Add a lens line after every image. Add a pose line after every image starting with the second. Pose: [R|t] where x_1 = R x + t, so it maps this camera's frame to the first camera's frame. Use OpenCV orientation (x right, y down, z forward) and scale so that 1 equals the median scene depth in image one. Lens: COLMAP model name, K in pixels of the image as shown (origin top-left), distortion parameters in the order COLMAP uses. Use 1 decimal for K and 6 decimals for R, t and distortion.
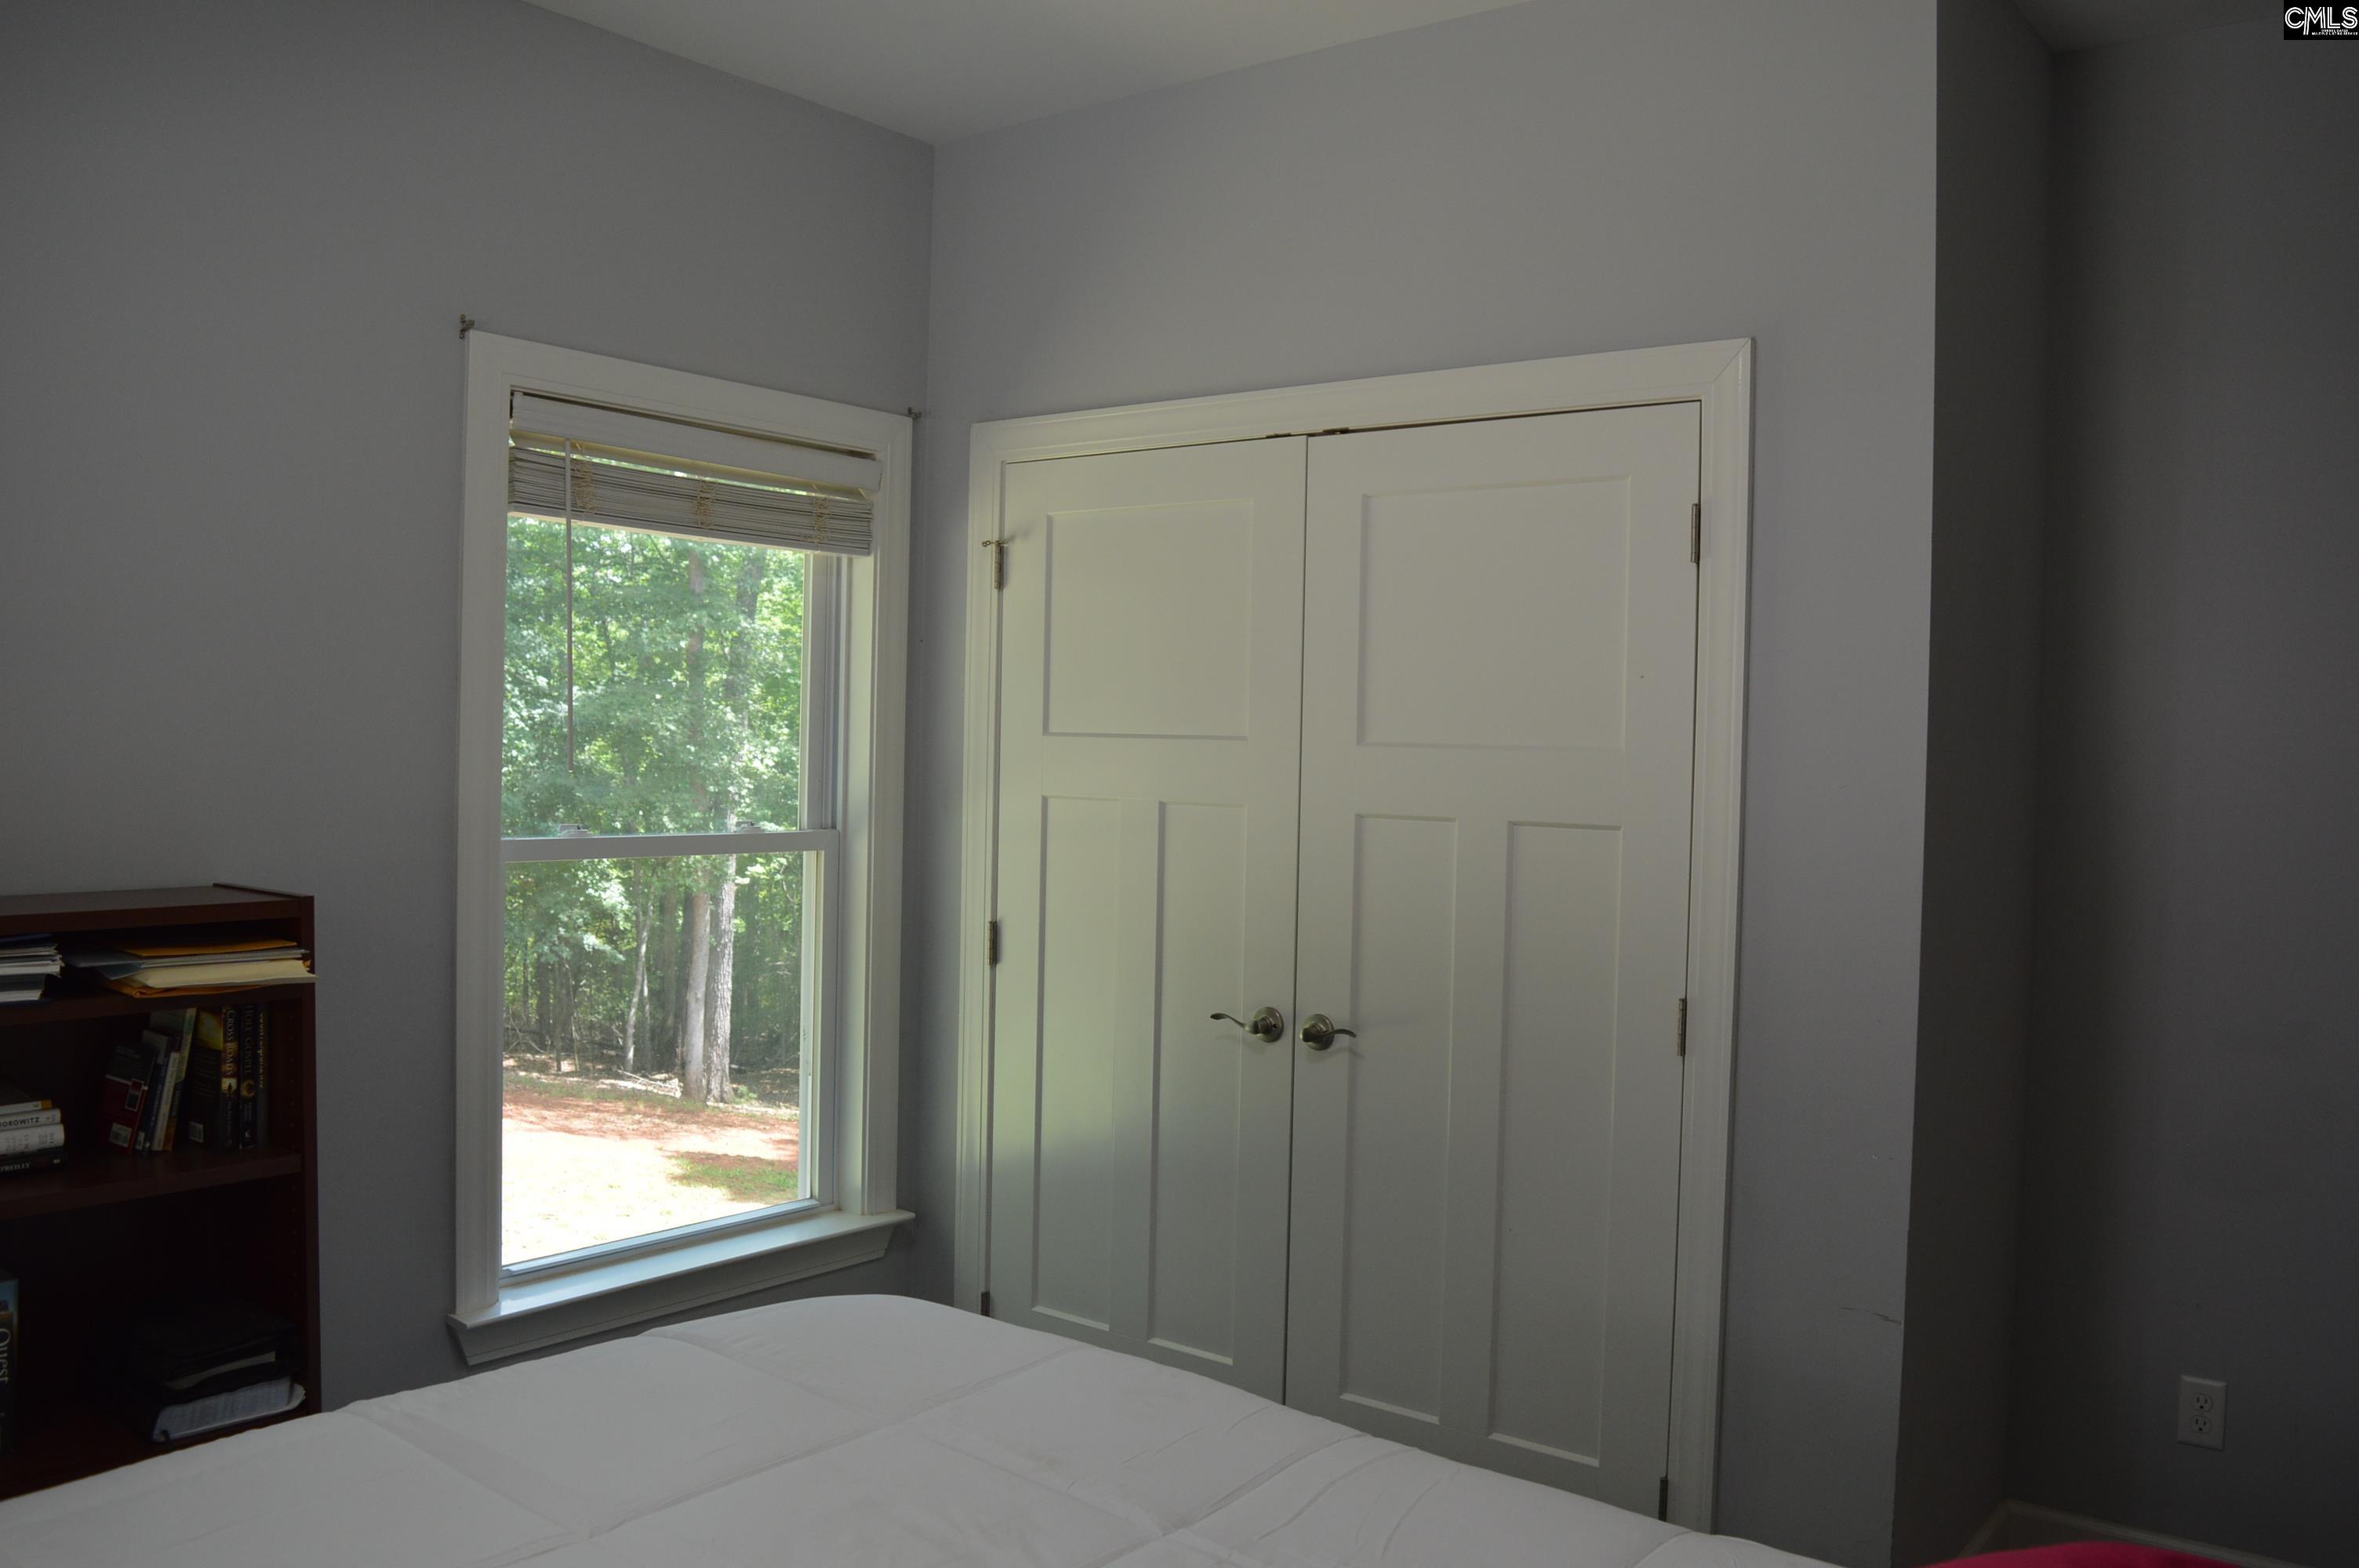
lens RADIAL K [[1856.4, 0, 1184.2], [0, 1856.4, 778.1], [0, 0, 1]] dist [-0.089055, 0.014609]
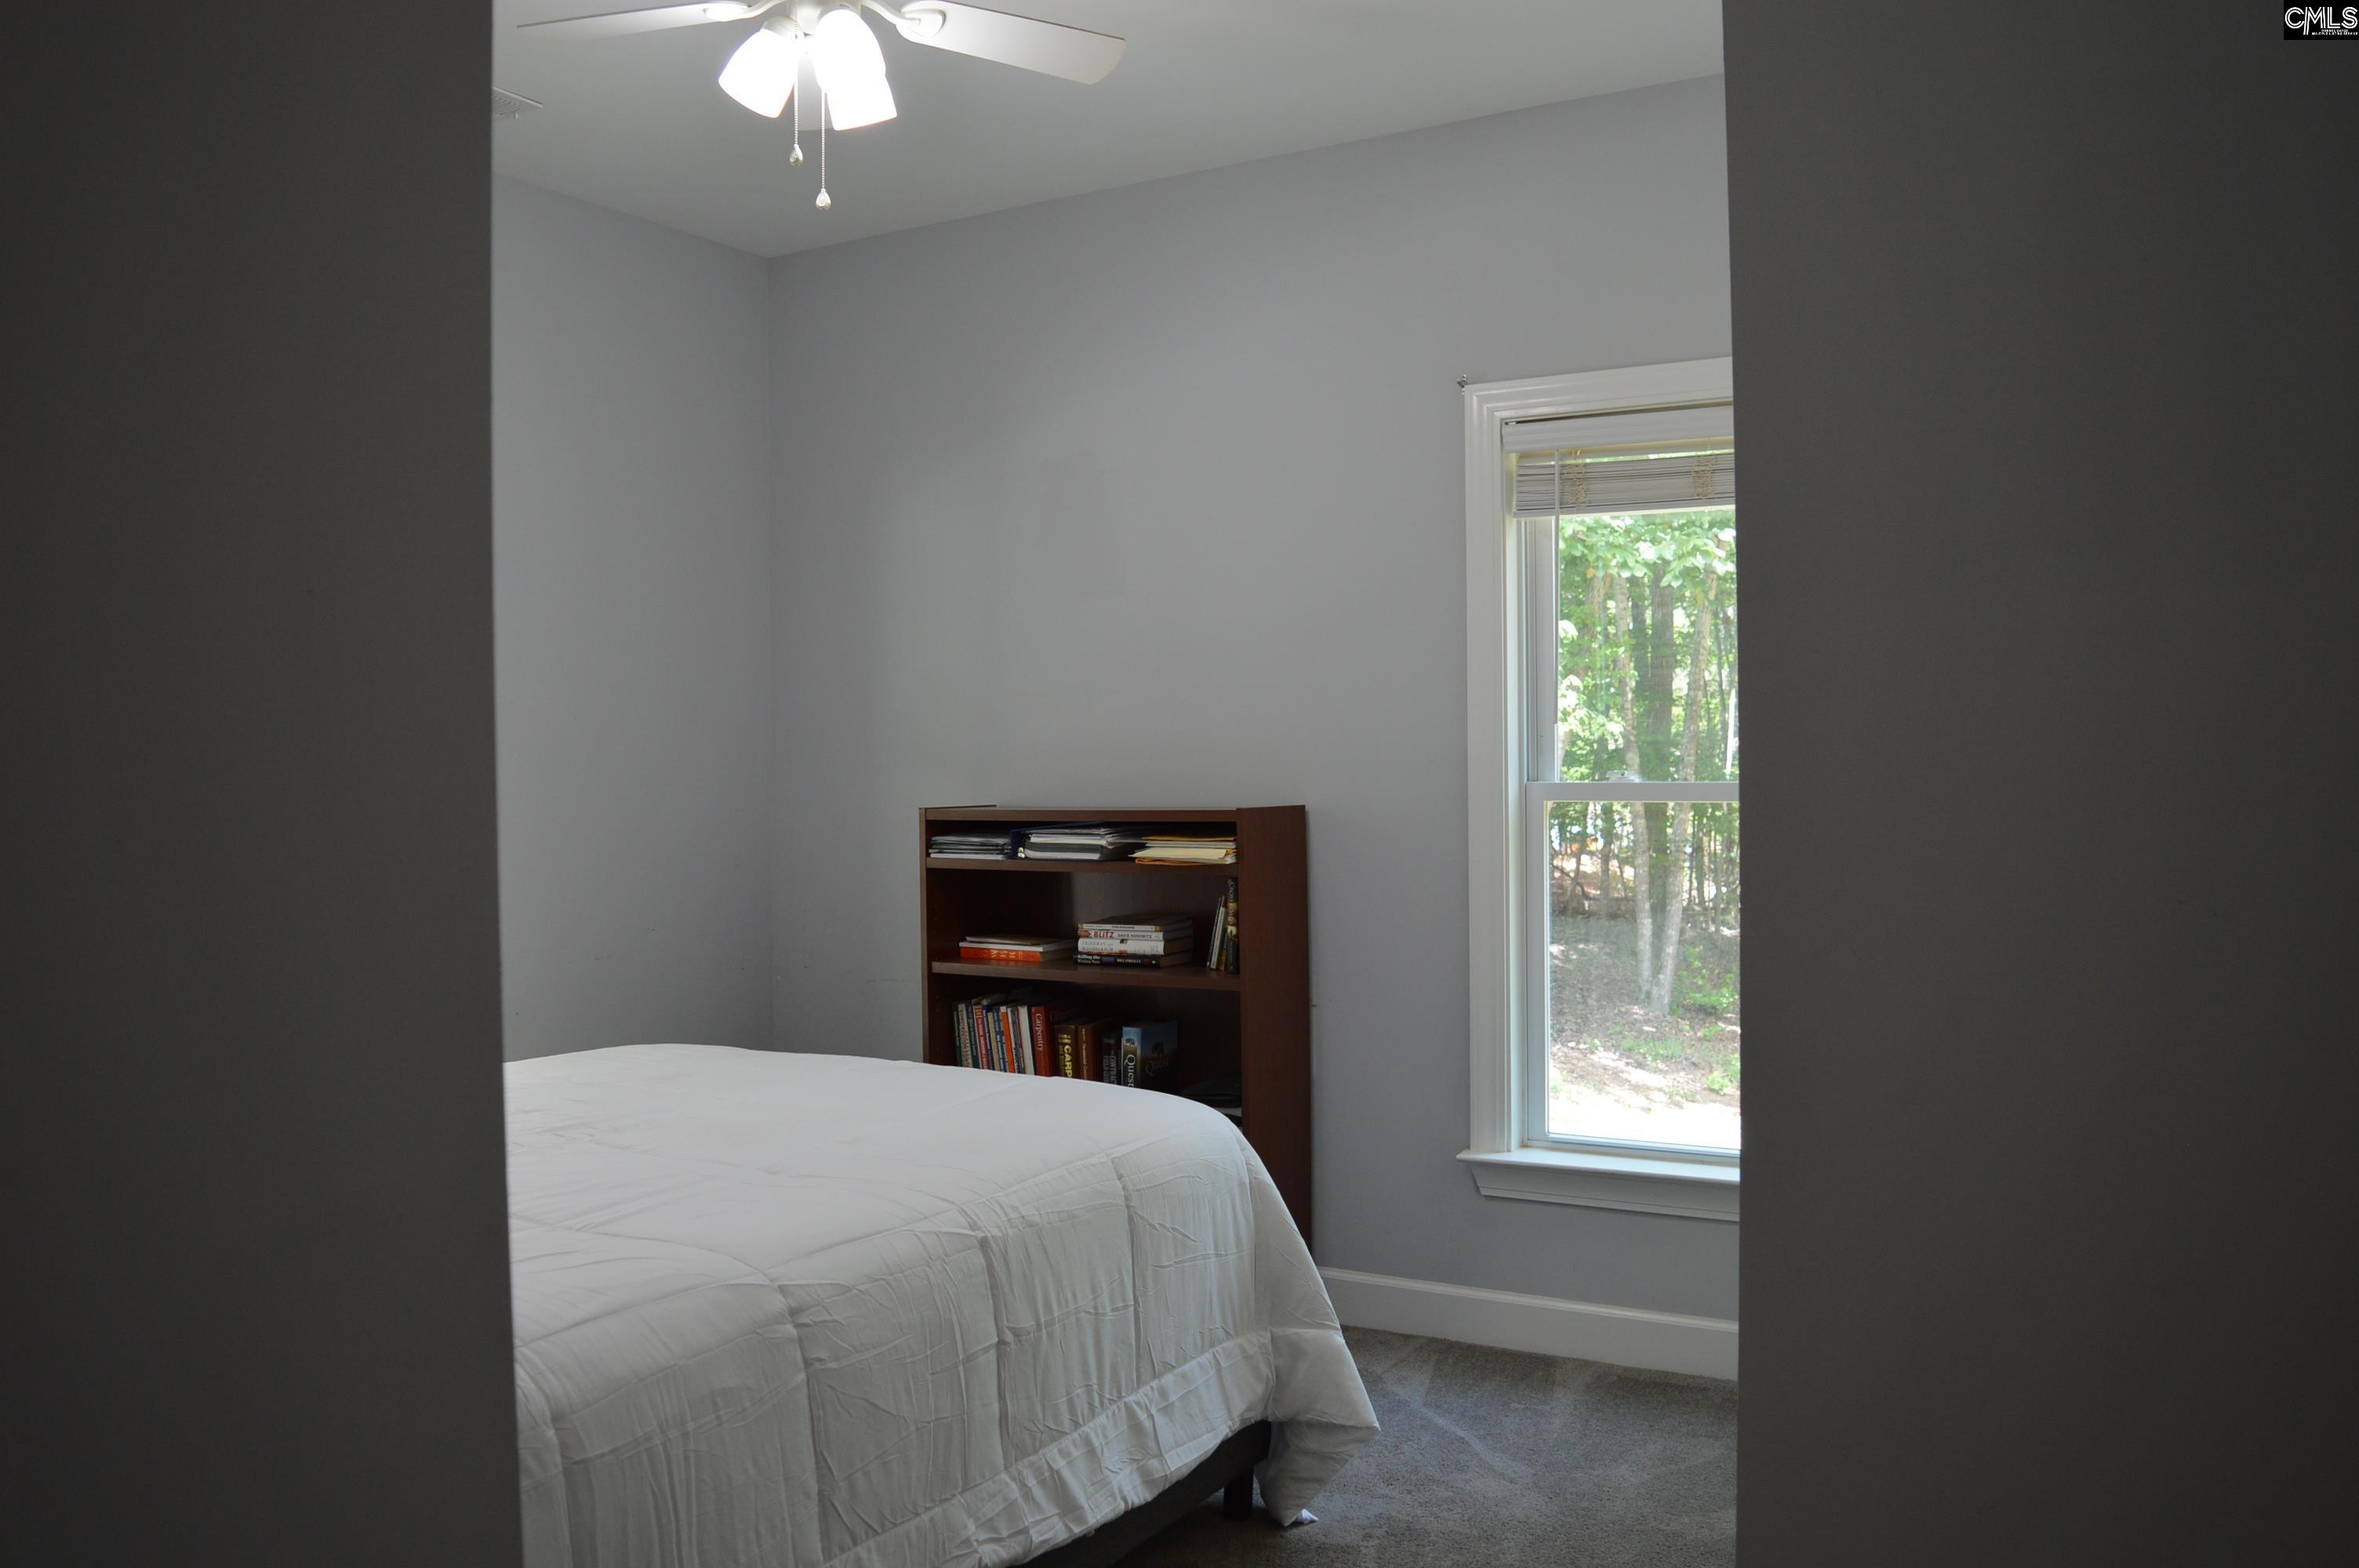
lens RADIAL K [[1856.4, 0, 1184.2], [0, 1856.4, 778.1], [0, 0, 1]] dist [-0.089055, 0.014609]
pose [[0.116866, -0.011062, -0.993086, 1.044964], [-0.005515, 0.999915, -0.011787, 0.057814], [0.993132, 0.006855, 0.116795, 0.774462]]
